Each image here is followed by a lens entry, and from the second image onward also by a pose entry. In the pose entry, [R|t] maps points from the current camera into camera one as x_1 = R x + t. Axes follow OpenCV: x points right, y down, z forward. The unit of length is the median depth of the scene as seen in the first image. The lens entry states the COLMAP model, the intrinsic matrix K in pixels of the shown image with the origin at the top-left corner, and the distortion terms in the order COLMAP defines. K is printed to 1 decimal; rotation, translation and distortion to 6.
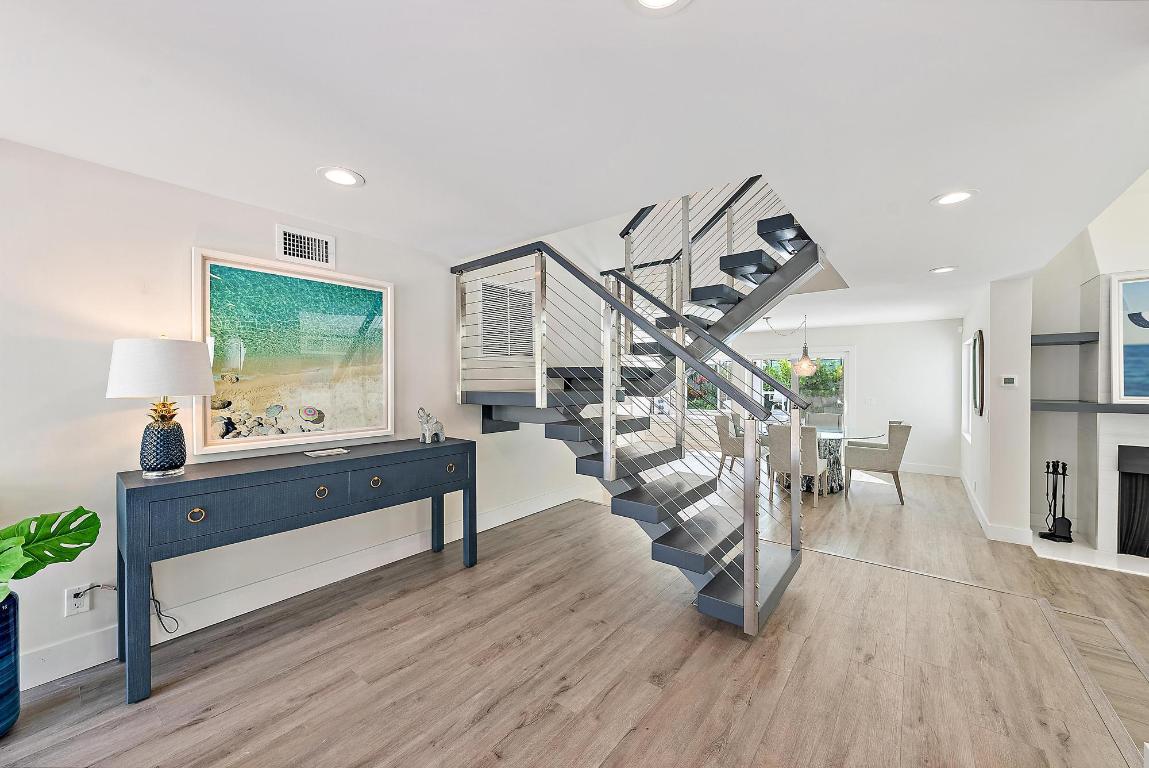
lens RADIAL K [[426.9, 0, 577.6], [0, 426.9, 385.2], [0, 0, 1]] dist [-0.001718, -0.000305]
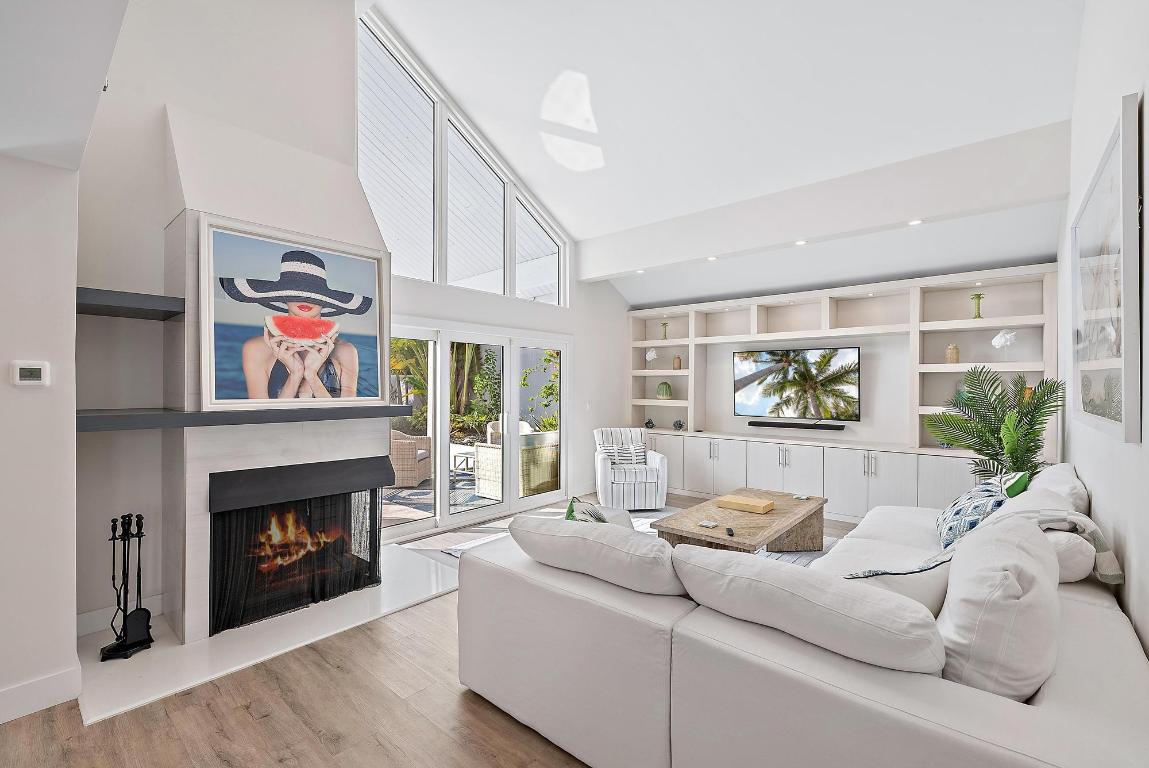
lens RADIAL K [[494.5, 0, 571.4], [0, 494.5, 384.9], [0, 0, 1]] dist [-0.003105, 0.001046]
pose [[0.051769, 0.005683, 0.998643, 0.508405], [0.009017, 0.999940, -0.006158, 0.011583], [-0.998618, 0.009324, 0.051715, 0.378583]]
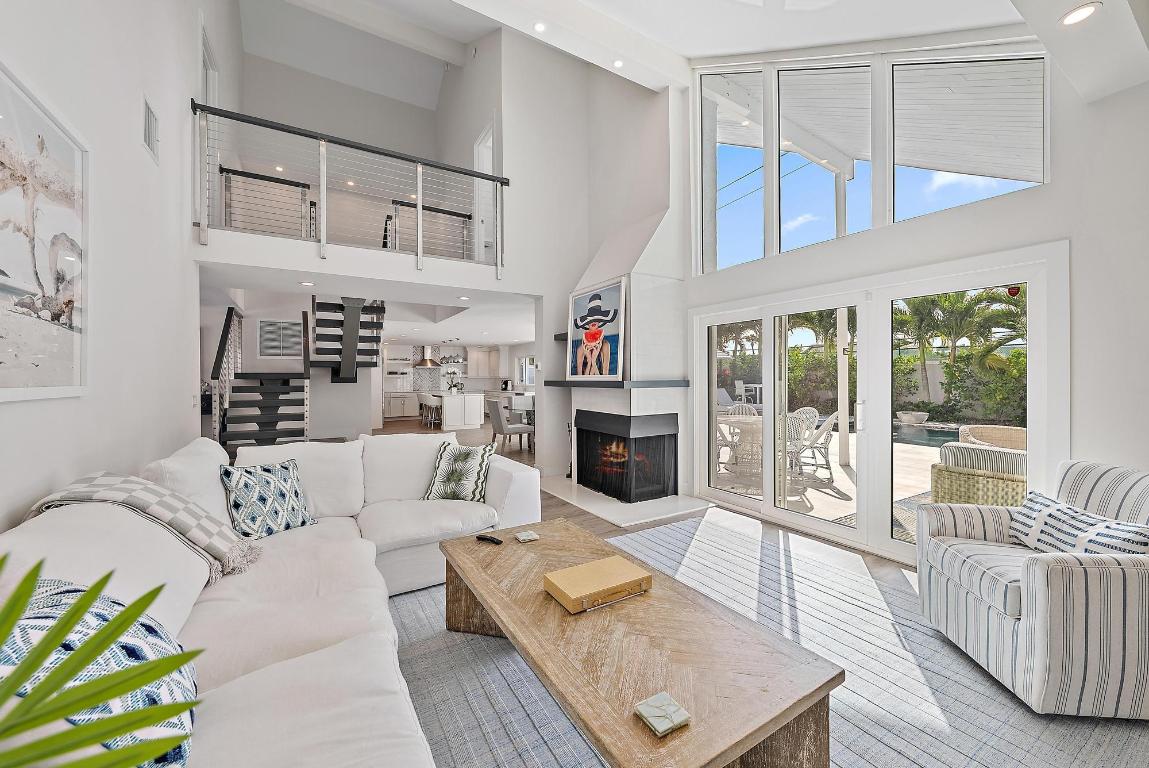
lens RADIAL K [[426.9, 0, 571.4], [0, 426.9, 378.3], [0, 0, 1]] dist [-0.001718, -0.000305]
pose [[0.938013, -0.000804, -0.346598, 1.716123], [-0.002239, 0.999962, -0.008380, 0.045464], [0.346592, 0.008637, 0.937976, -0.380406]]
